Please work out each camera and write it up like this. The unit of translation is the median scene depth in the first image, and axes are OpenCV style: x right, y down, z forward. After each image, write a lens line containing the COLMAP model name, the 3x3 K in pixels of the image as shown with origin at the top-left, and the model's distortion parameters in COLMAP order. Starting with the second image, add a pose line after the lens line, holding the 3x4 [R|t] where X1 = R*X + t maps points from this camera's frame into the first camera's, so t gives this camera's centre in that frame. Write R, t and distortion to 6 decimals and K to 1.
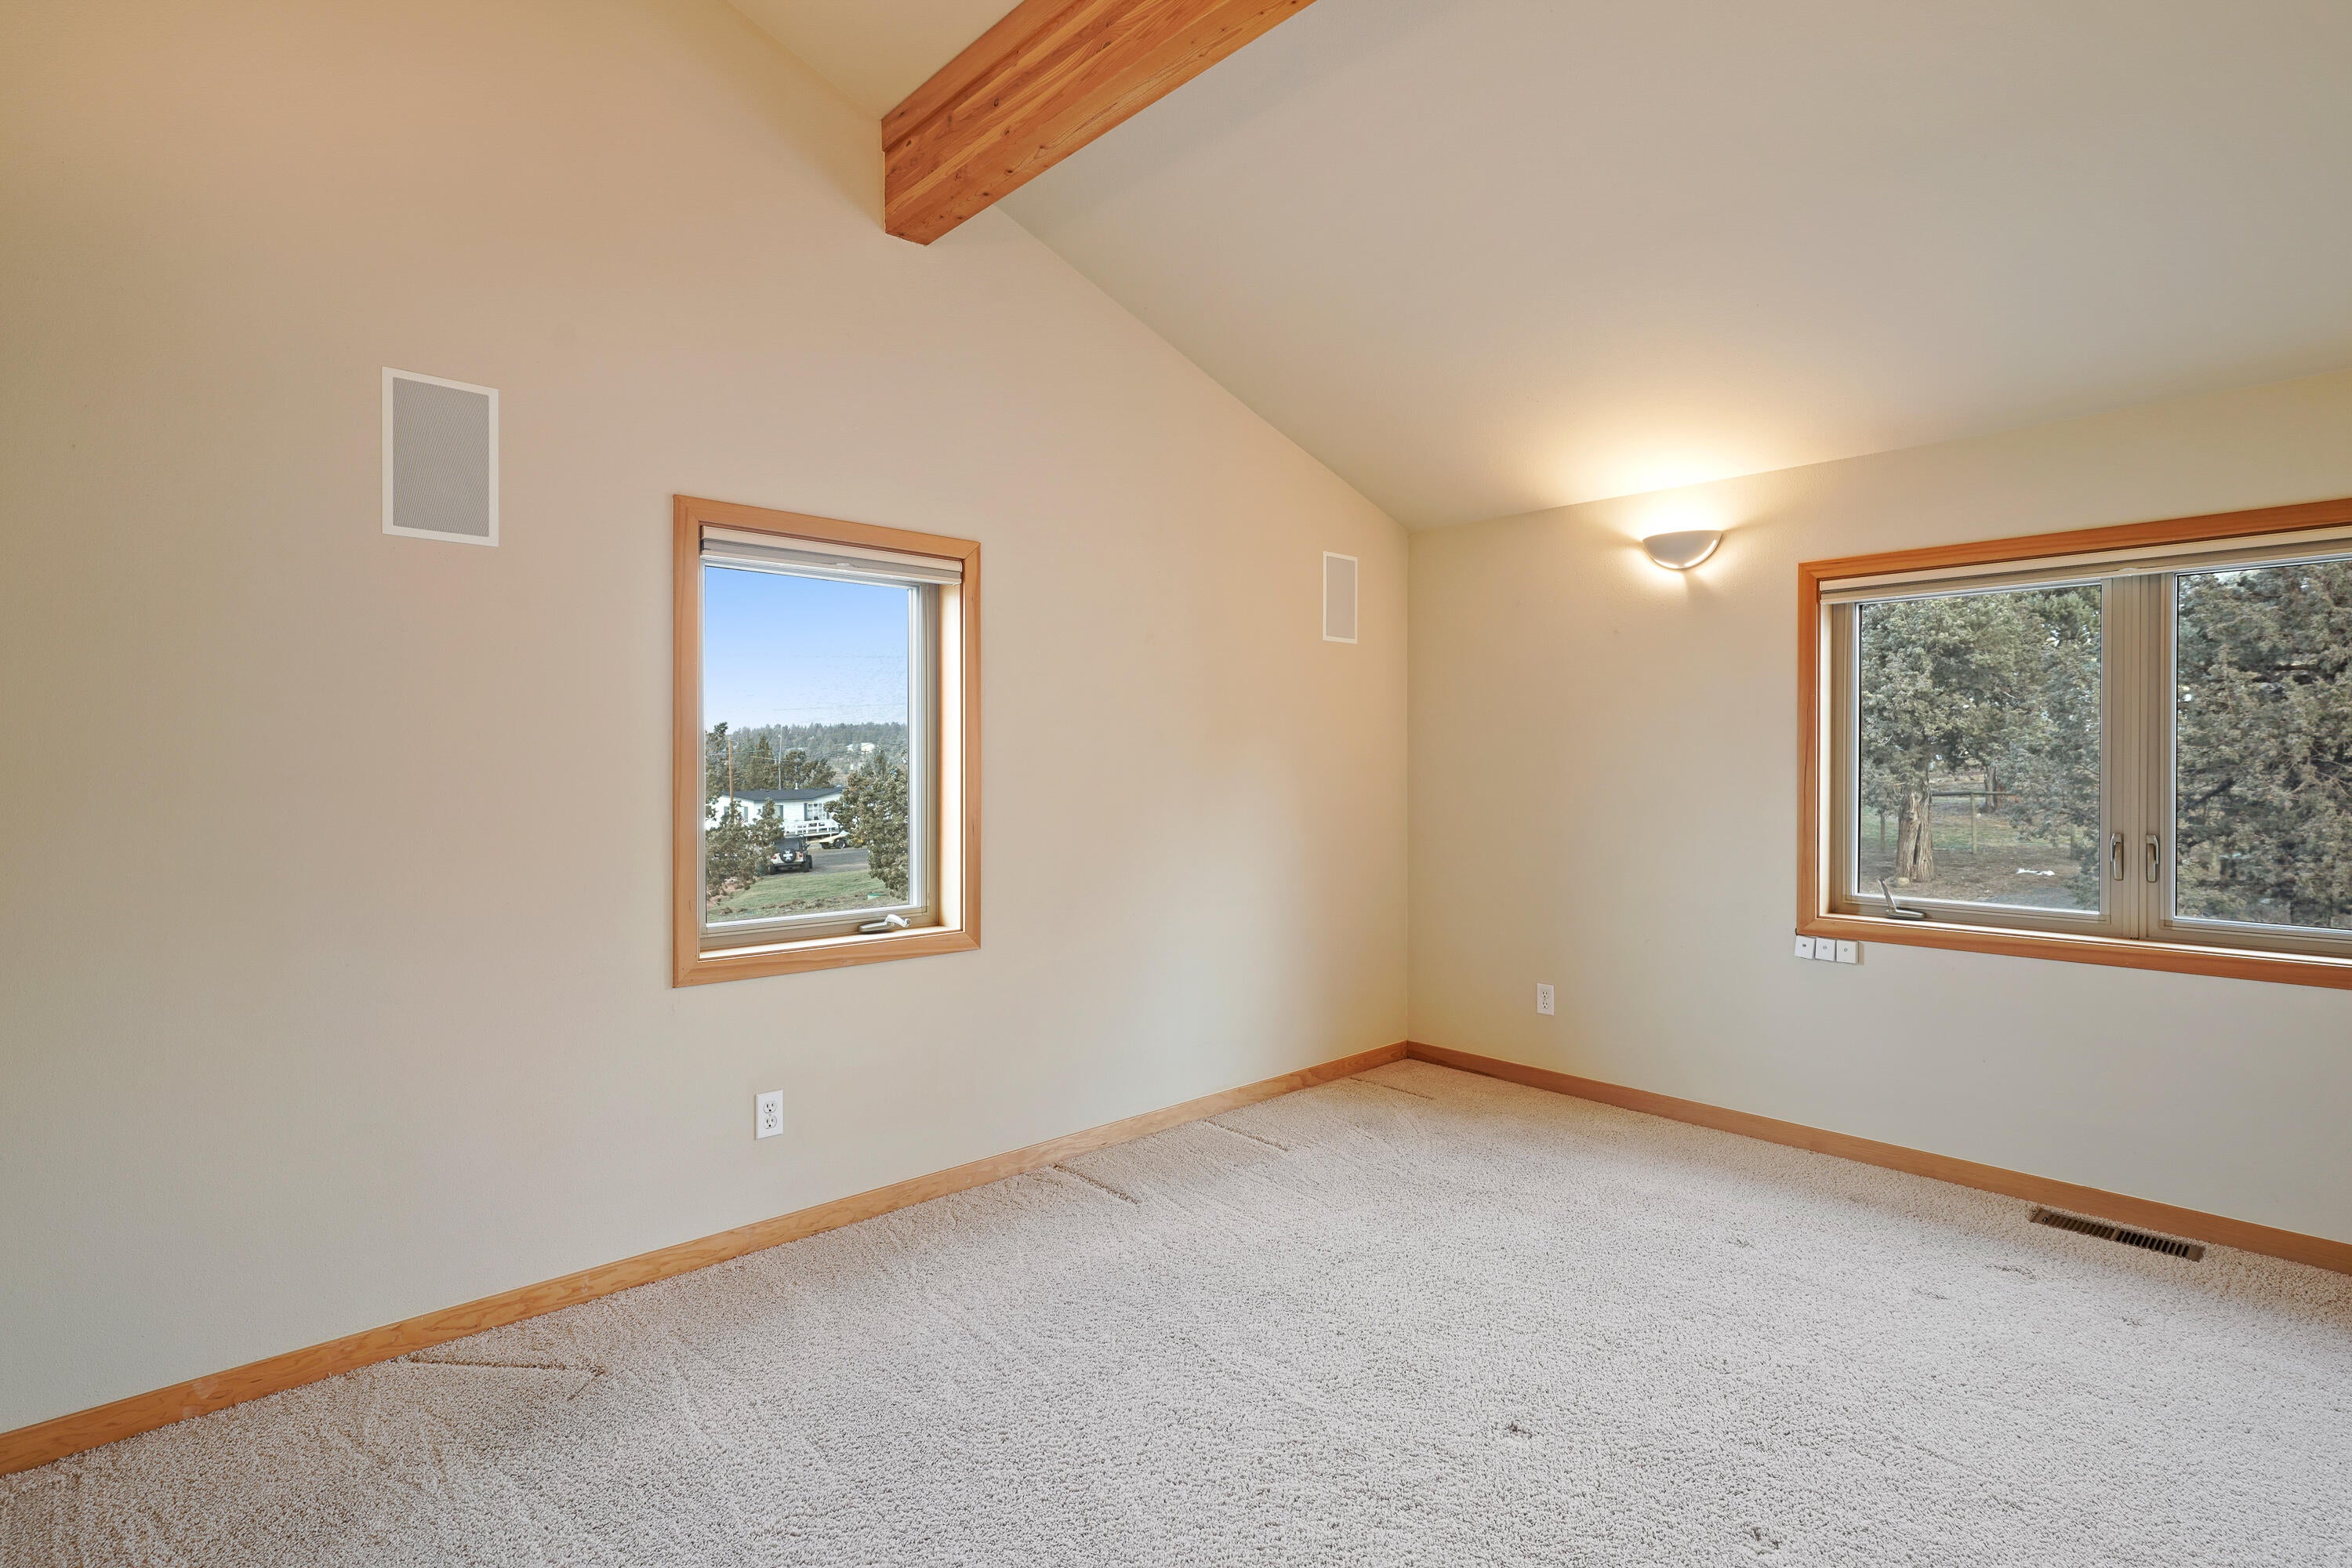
lens RADIAL K [[1138.2, 0, 1183.4], [0, 1138.2, 743.1], [0, 0, 1]] dist [-0.015751, 0.008645]
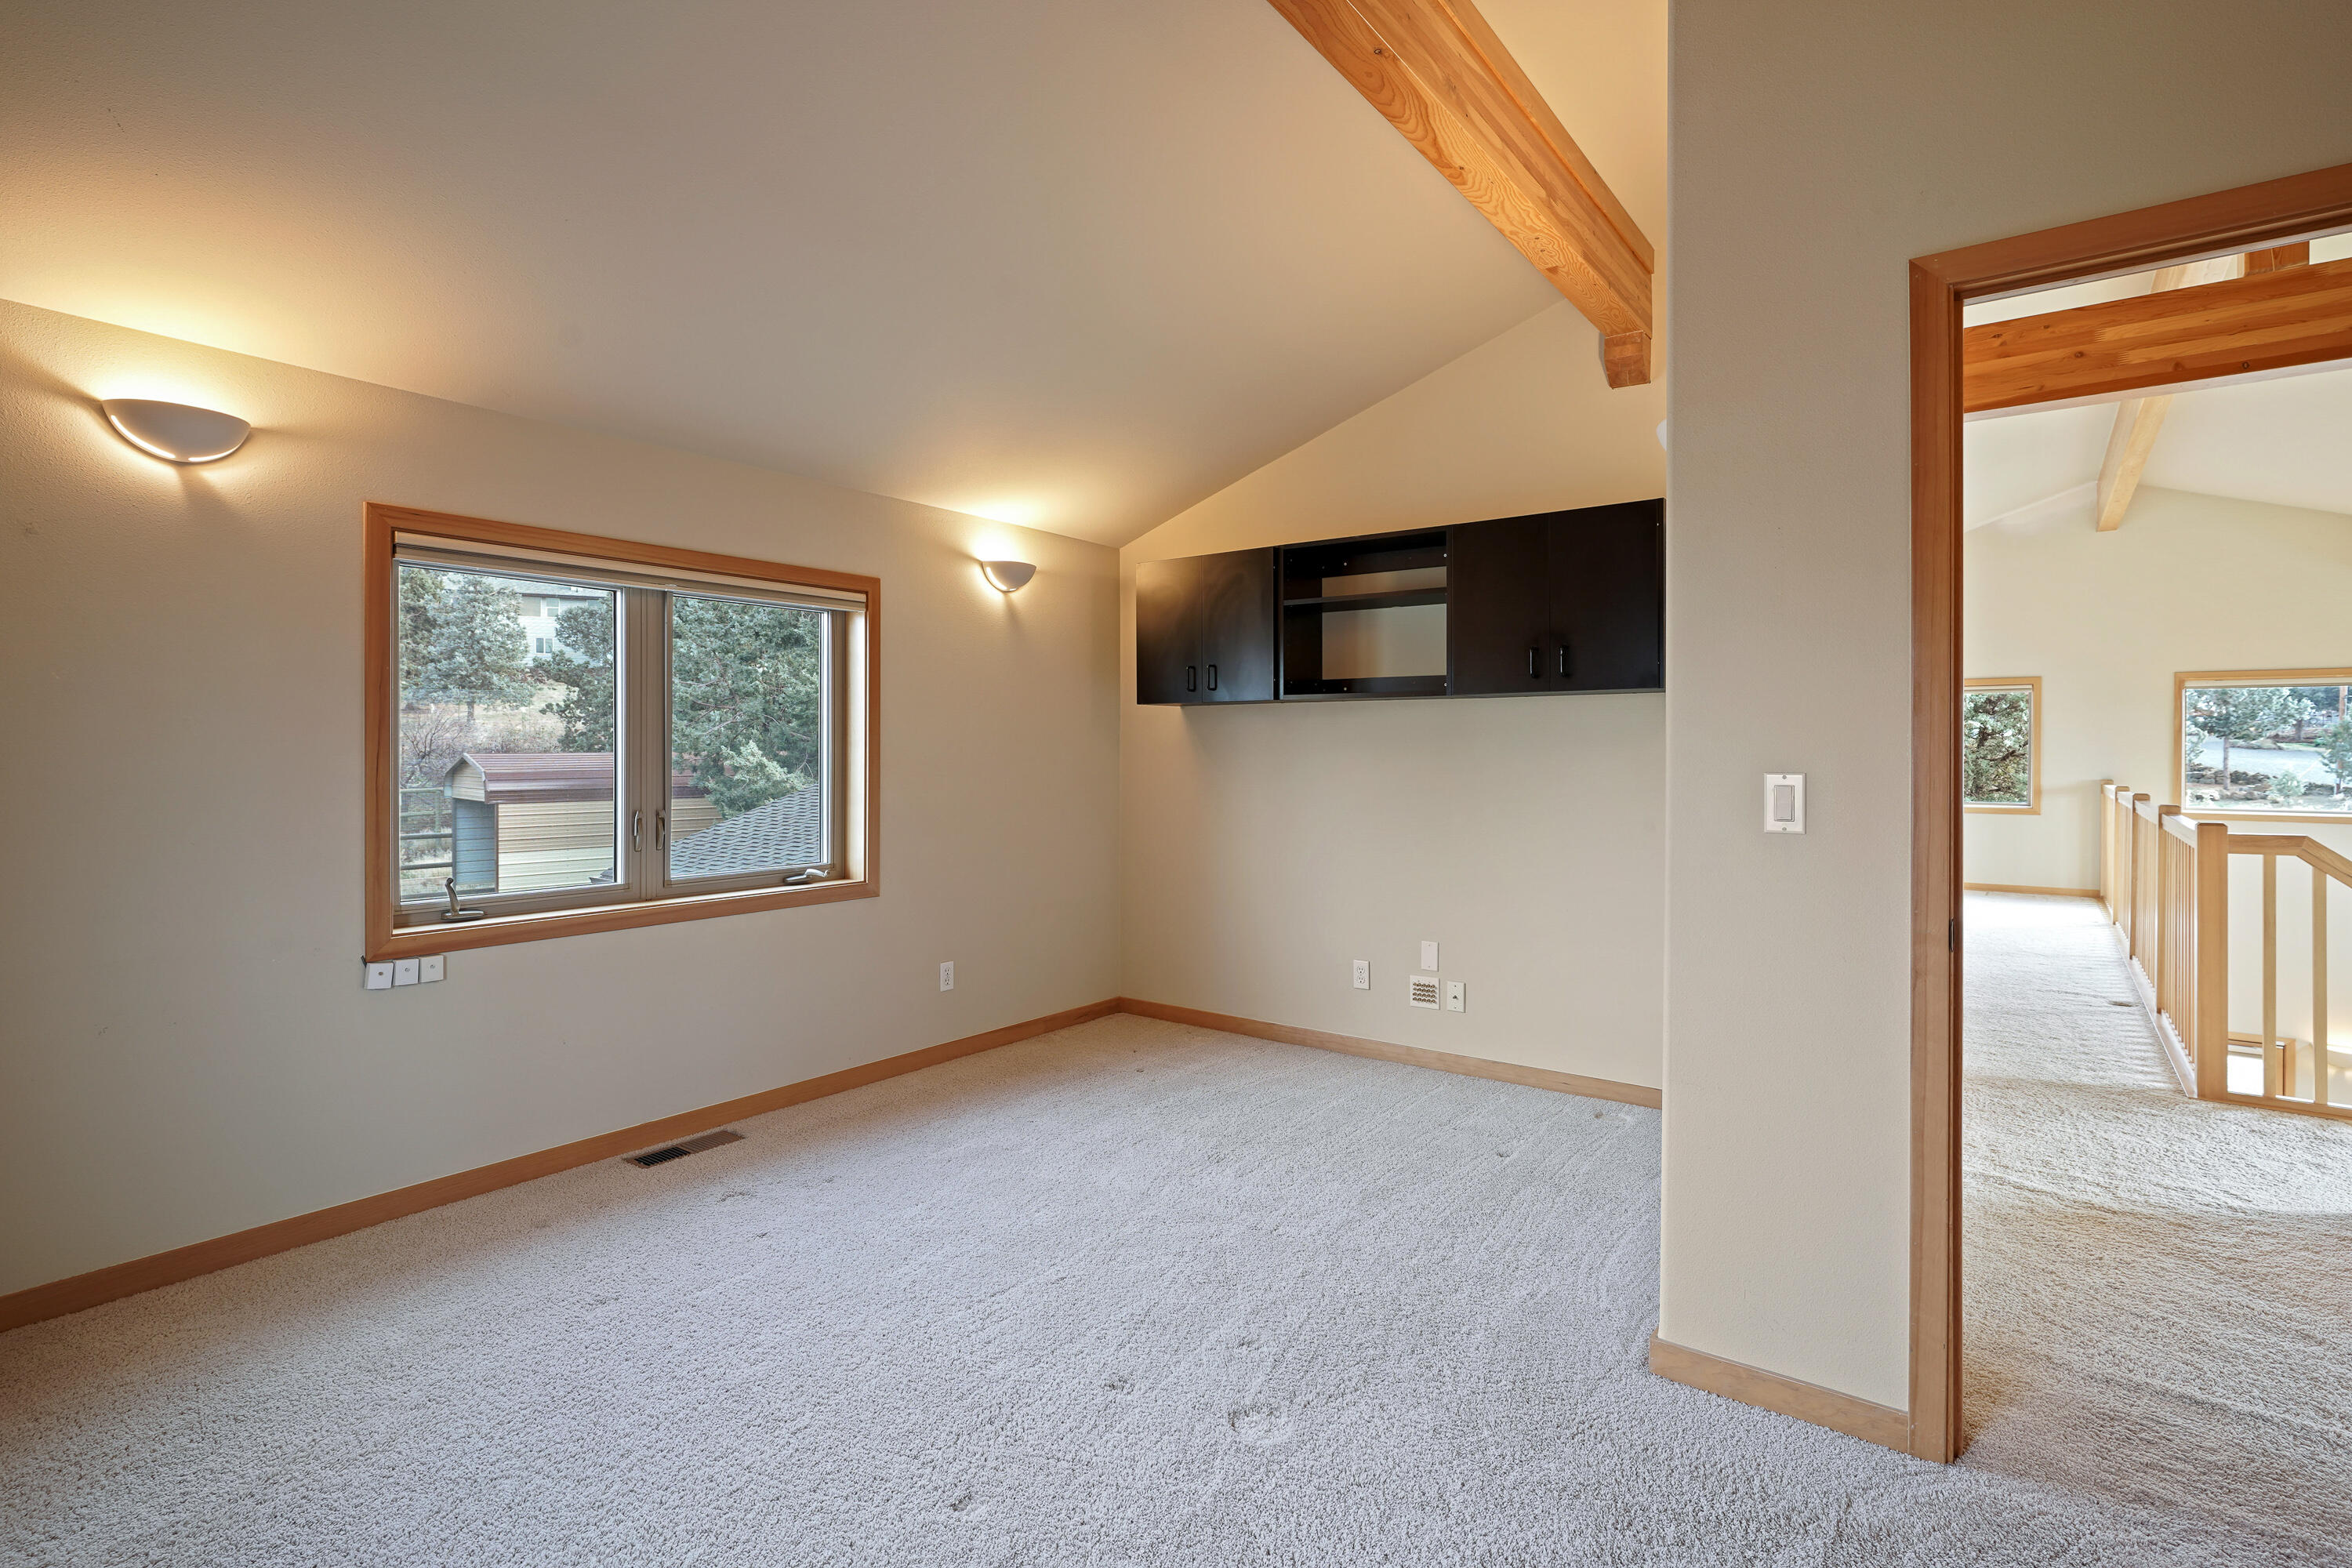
lens RADIAL K [[1138.2, 0, 1183.4], [0, 1138.2, 743.1], [0, 0, 1]] dist [-0.015751, 0.008645]
pose [[-0.180807, 0.010896, 0.983458, -0.356784], [-0.004969, 0.999916, -0.011992, 0.020138], [-0.983506, -0.007055, -0.180738, 0.583898]]
